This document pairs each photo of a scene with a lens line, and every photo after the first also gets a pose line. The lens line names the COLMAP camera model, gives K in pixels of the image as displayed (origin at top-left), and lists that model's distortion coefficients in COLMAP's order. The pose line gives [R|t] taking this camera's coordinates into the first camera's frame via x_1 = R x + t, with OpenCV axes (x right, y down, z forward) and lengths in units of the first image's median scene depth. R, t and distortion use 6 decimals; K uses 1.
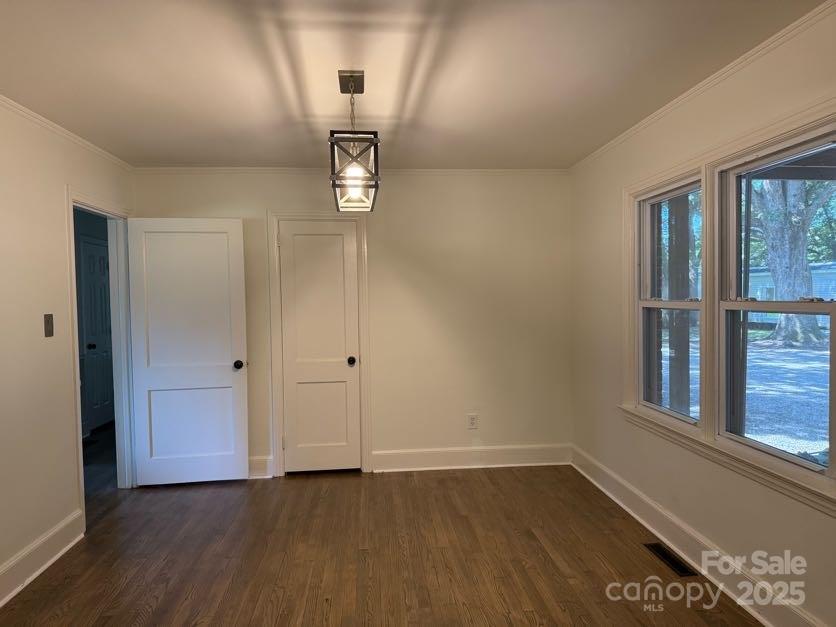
lens RADIAL K [[581.7, 0, 418.9], [0, 581.7, 314.7], [0, 0, 1]] dist [0.020163, -0.033350]
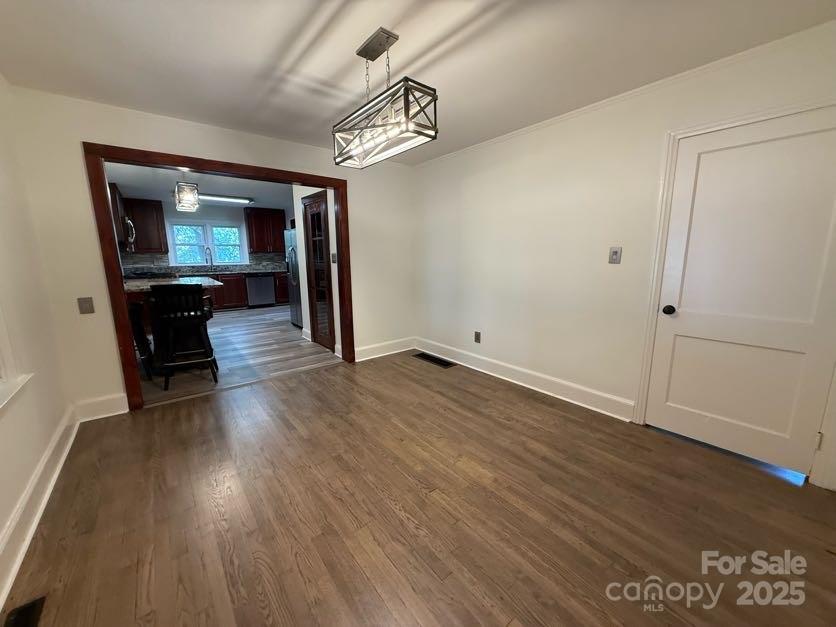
lens RADIAL K [[328.1, 0, 418.2], [0, 328.1, 313.5], [0, 0, 1]] dist [-0.001856, 0.000480]
pose [[-0.831076, 0.124570, -0.542029, 0.204037], [0.007444, 0.976997, 0.213121, -0.017785], [0.556109, 0.173085, -0.812886, 1.457172]]
